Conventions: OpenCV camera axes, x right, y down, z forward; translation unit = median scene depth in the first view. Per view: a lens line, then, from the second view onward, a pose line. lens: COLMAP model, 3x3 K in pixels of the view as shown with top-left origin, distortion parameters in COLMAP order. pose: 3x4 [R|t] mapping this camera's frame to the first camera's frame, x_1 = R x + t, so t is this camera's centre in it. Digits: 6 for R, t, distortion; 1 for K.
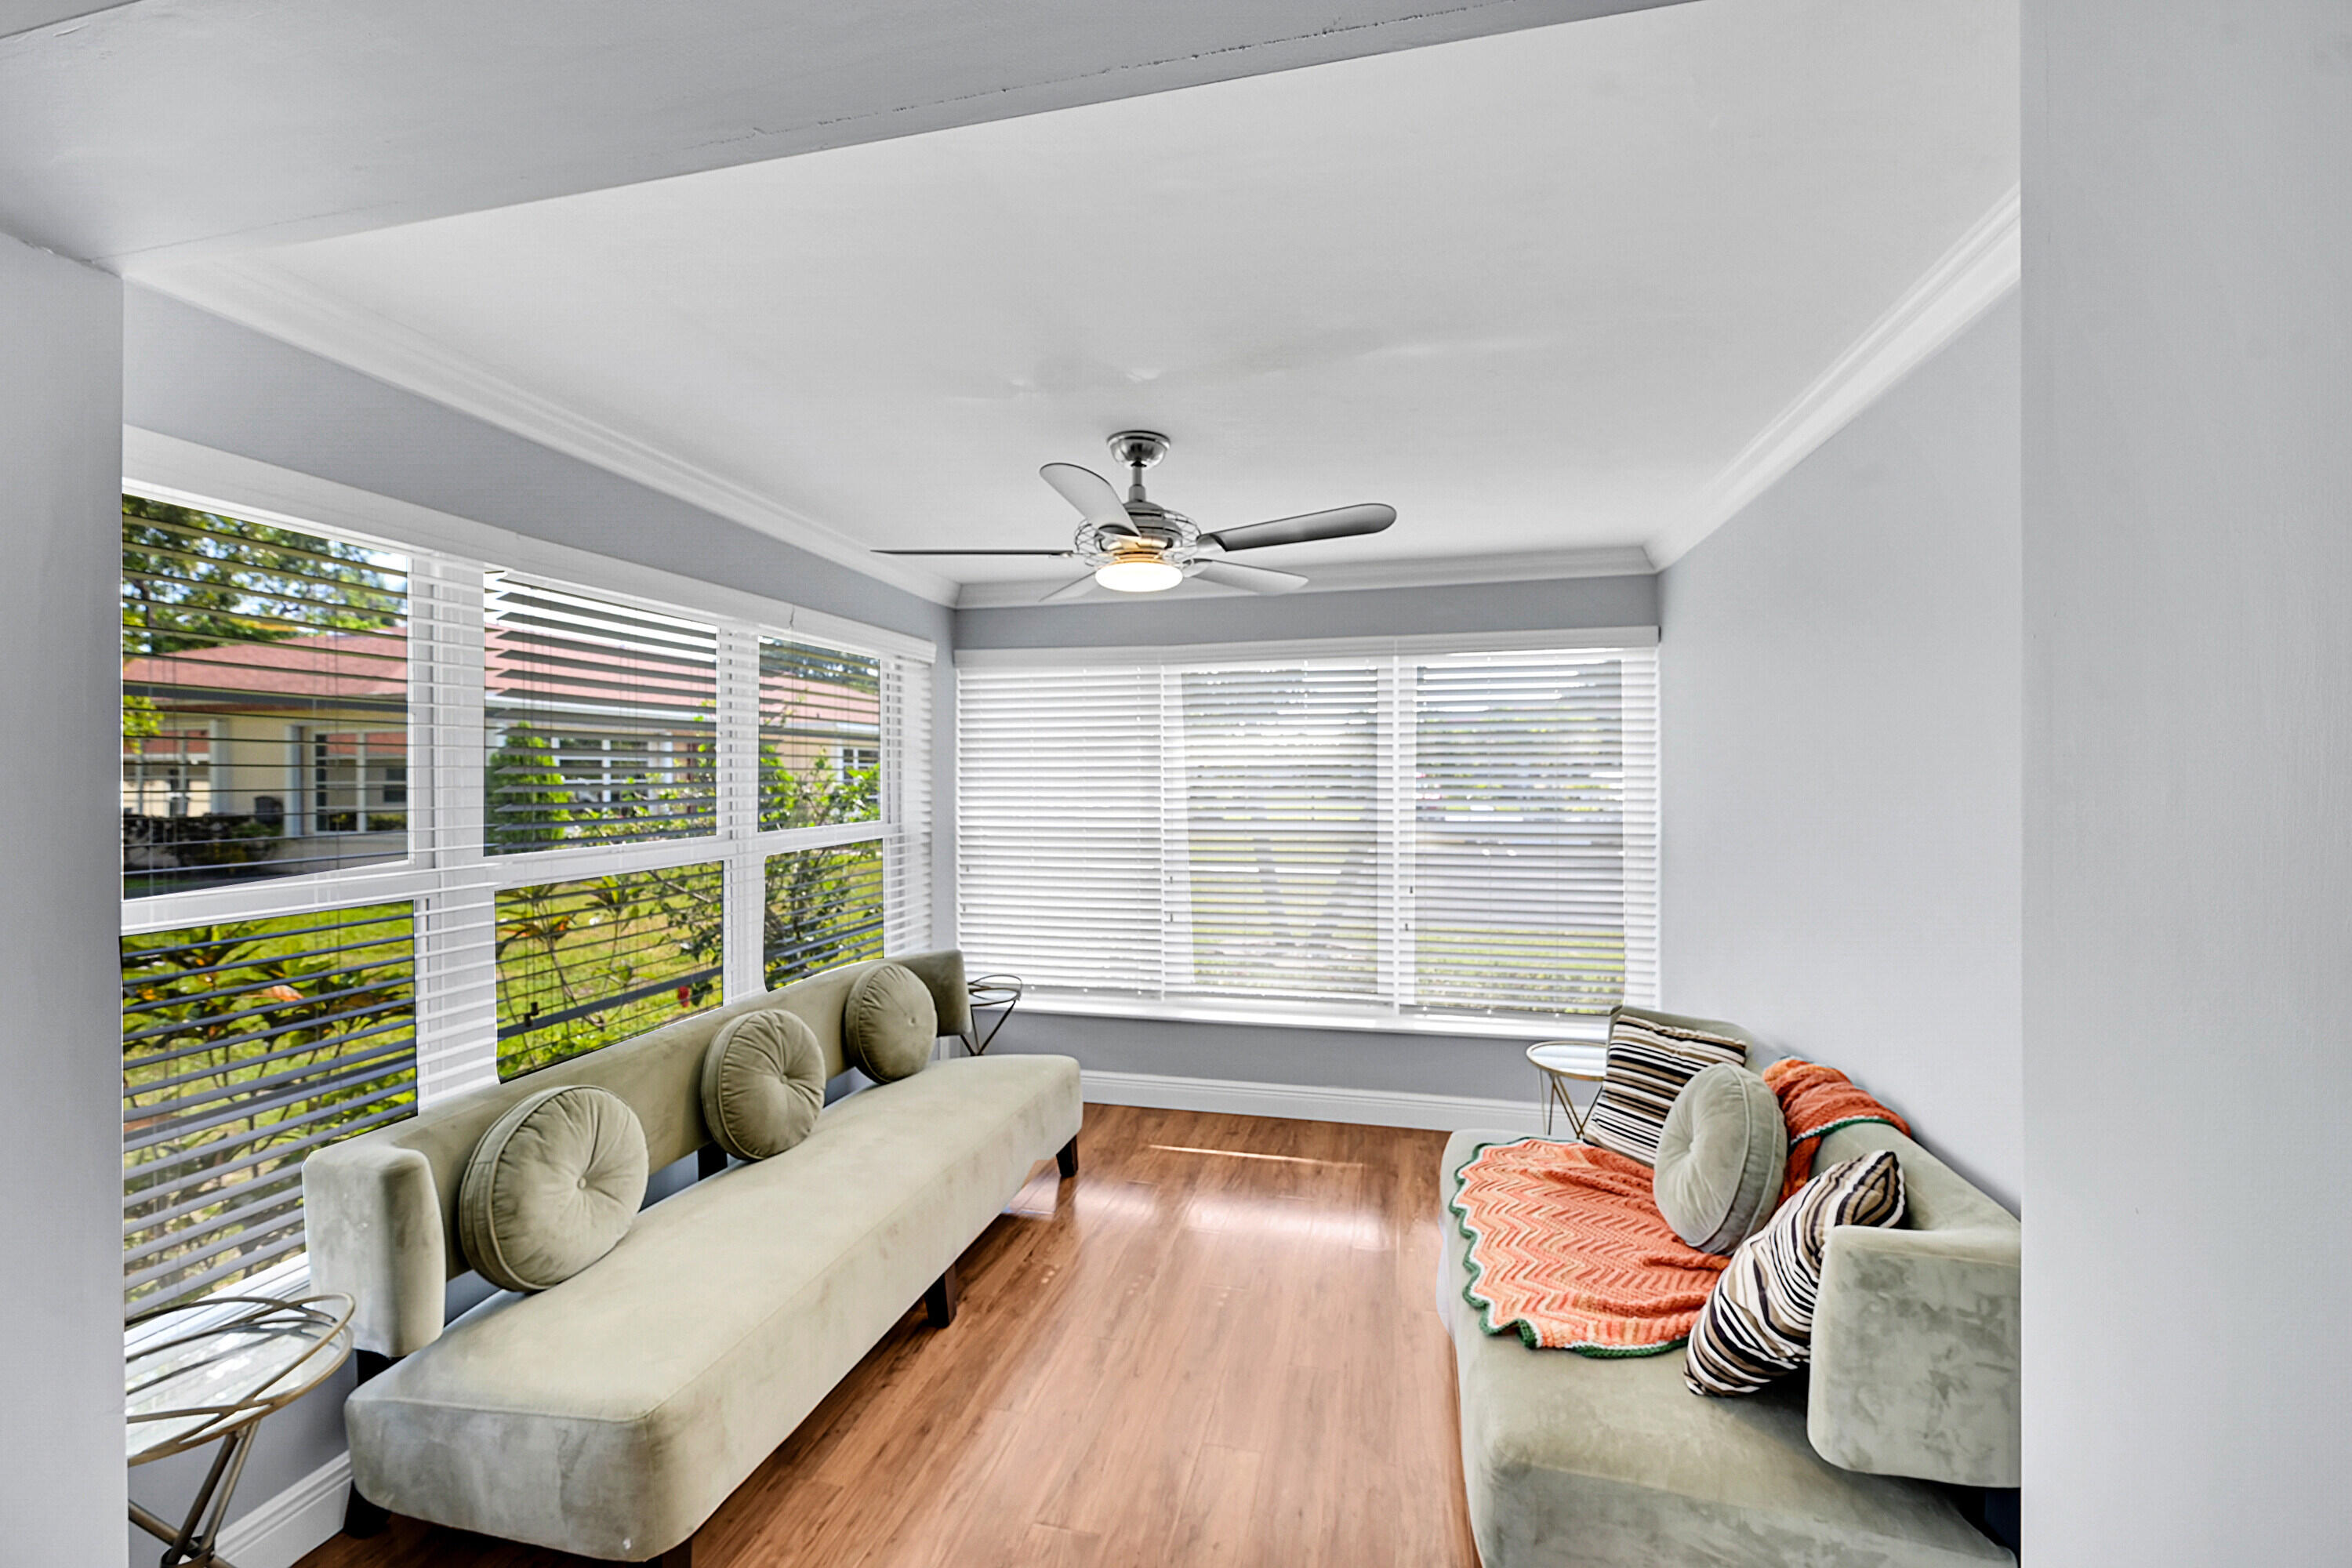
lens RADIAL K [[942.6, 0, 1181.6], [0, 942.6, 780.3], [0, 0, 1]] dist [-0.001851, 0.000099]
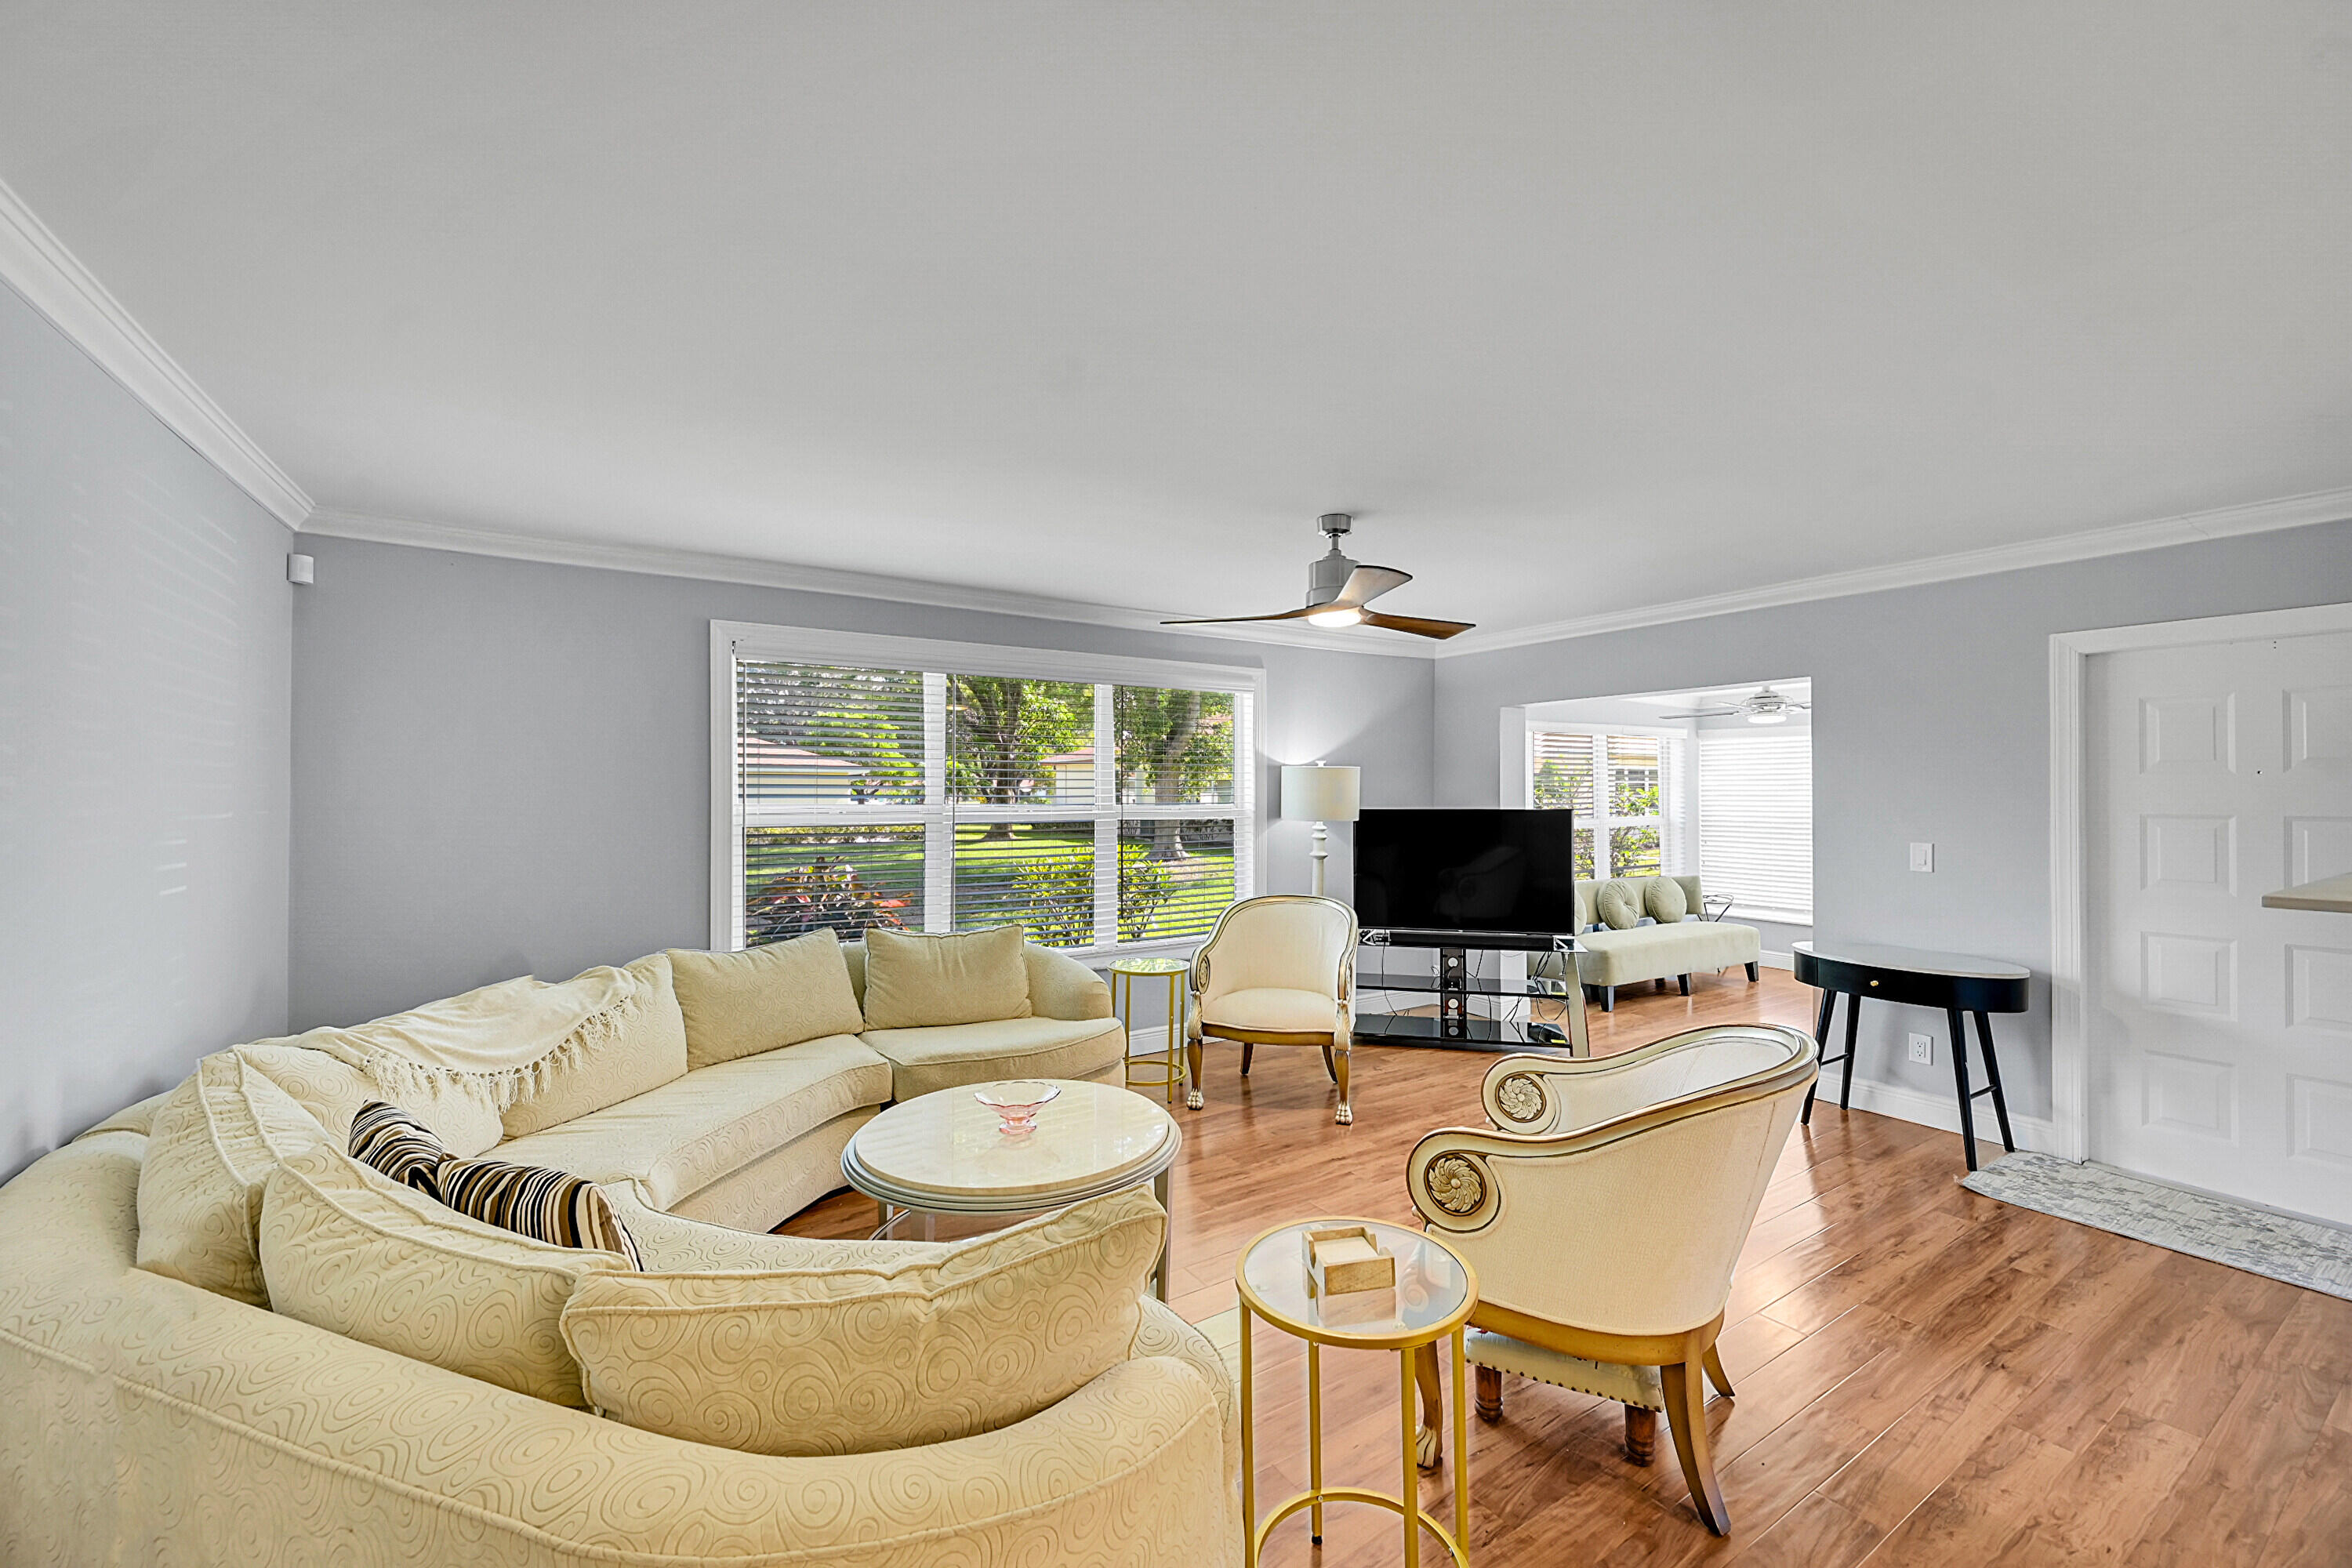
lens RADIAL K [[942.6, 0, 1193.4], [0, 942.6, 780.7], [0, 0, 1]] dist [-0.001851, 0.000099]
pose [[0.731297, -0.004300, -0.682046, 0.387353], [-0.004282, 0.999931, -0.010895, -0.004290], [0.682046, 0.010888, 0.731228, -1.361627]]
